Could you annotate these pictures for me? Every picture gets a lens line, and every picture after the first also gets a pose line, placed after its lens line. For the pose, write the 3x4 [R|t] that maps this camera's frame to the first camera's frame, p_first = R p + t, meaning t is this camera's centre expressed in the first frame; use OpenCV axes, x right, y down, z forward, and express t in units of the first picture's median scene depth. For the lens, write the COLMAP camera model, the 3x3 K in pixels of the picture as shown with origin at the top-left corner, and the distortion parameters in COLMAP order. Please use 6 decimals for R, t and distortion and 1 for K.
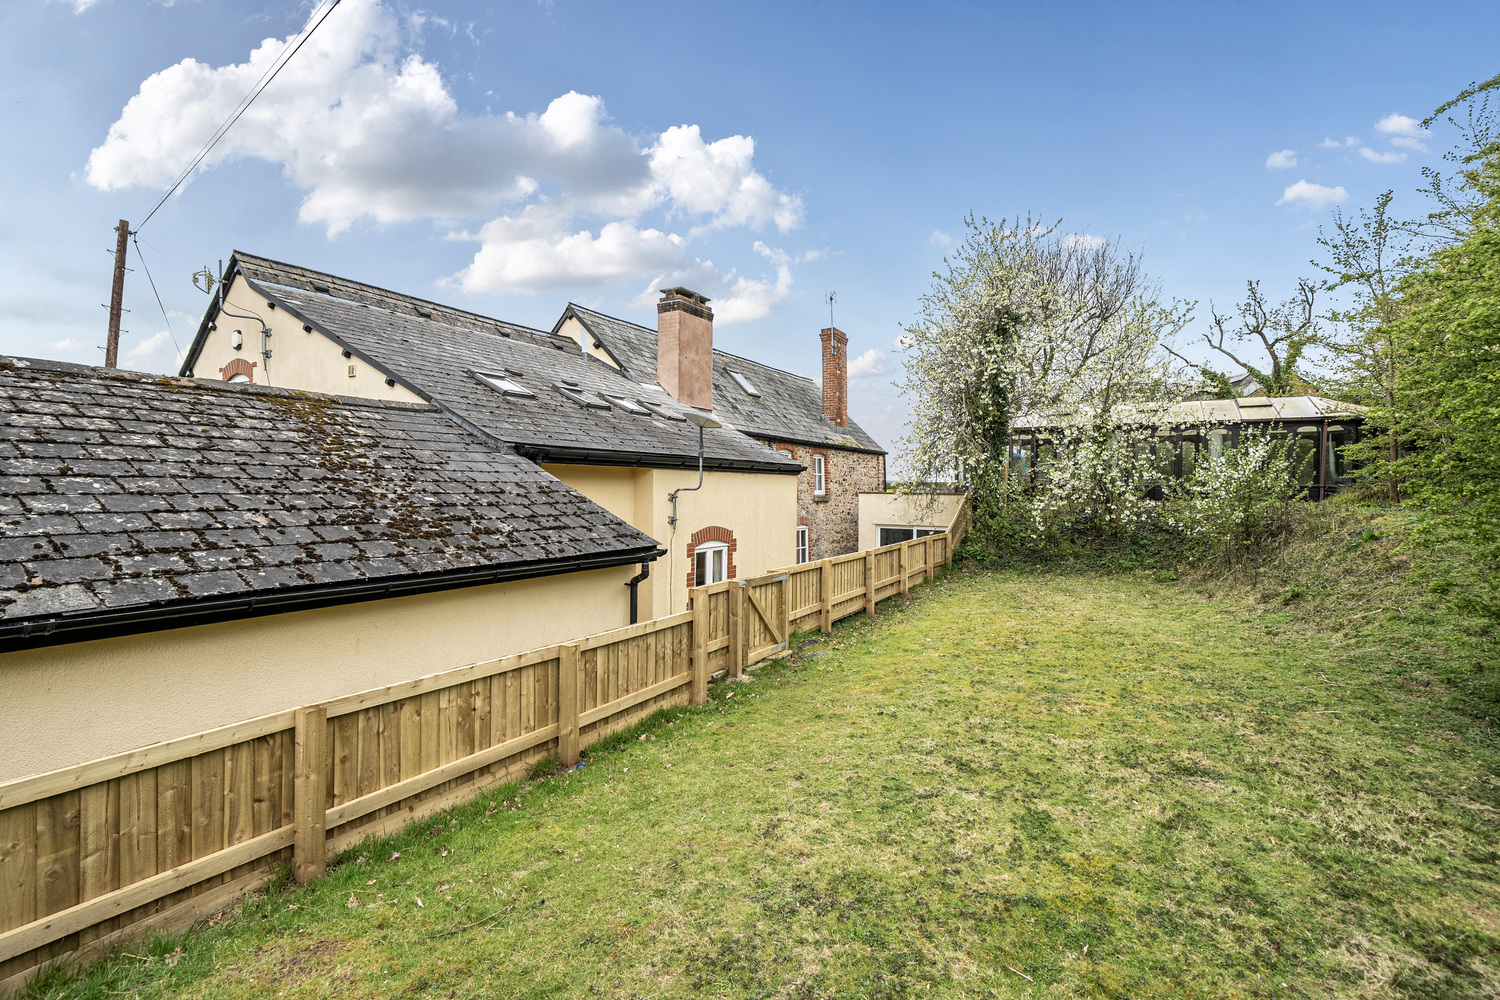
lens RADIAL K [[697.6, 0, 750.0], [0, 697.6, 500.0], [0, 0, 1]] dist [0.000106, -0.000267]
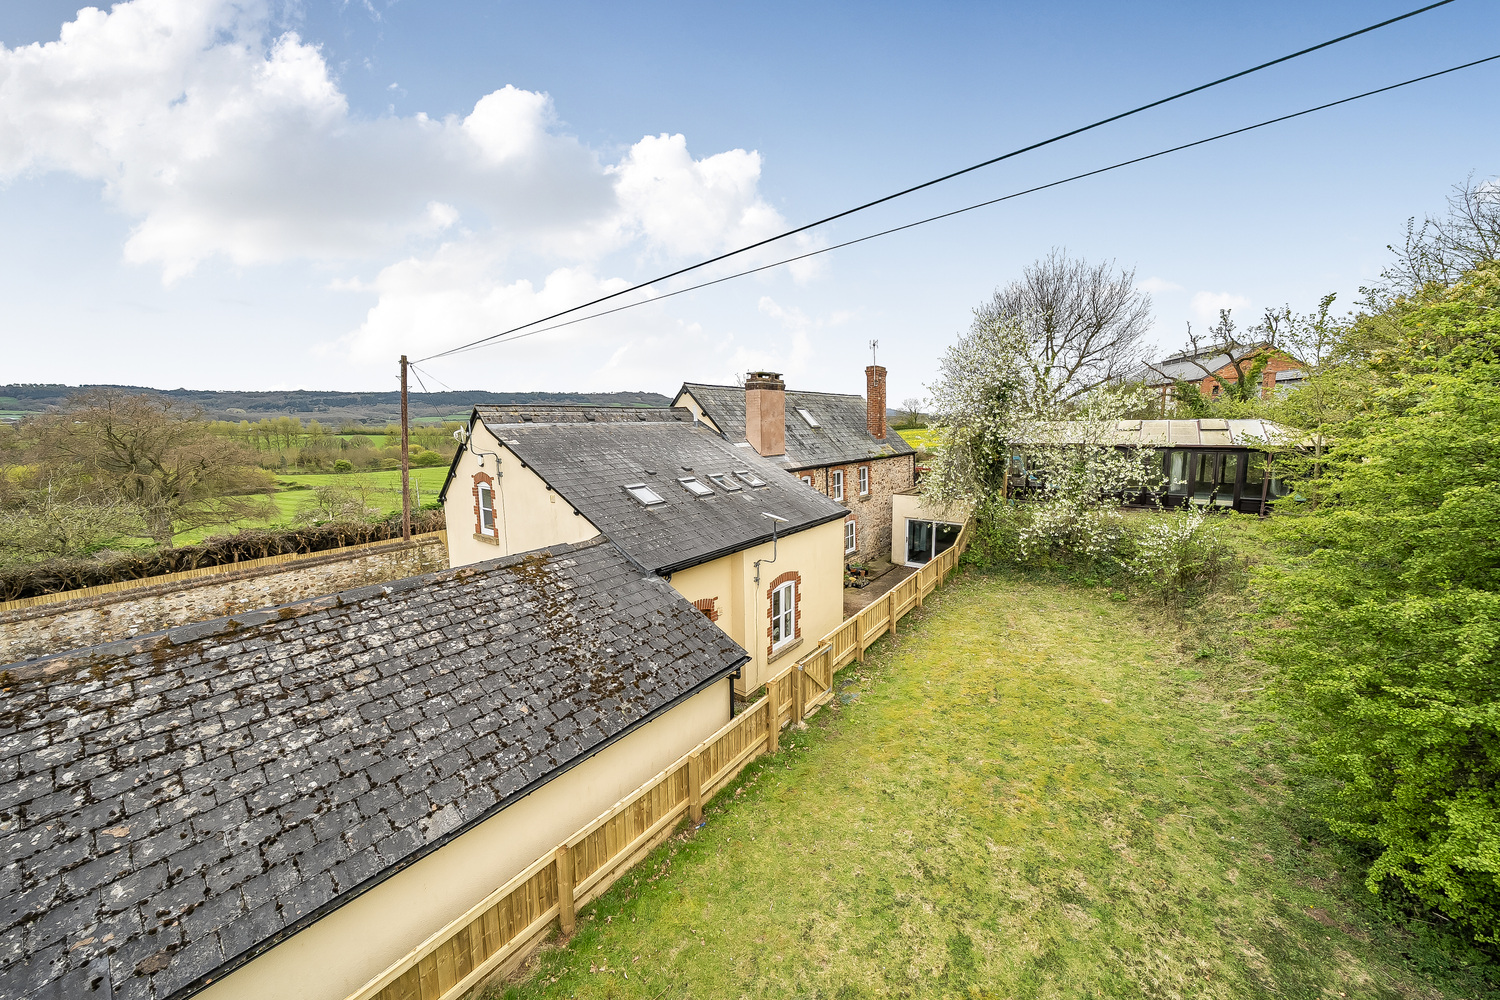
lens RADIAL K [[507.6, 0, 750.0], [0, 507.6, 500.0], [0, 0, 1]] dist [-0.007345, 0.000110]
pose [[0.991177, -0.004837, -0.132460, 0.019490], [0.019412, 0.993857, 0.108959, -0.255033], [0.131119, -0.110569, 0.985181, -0.058812]]
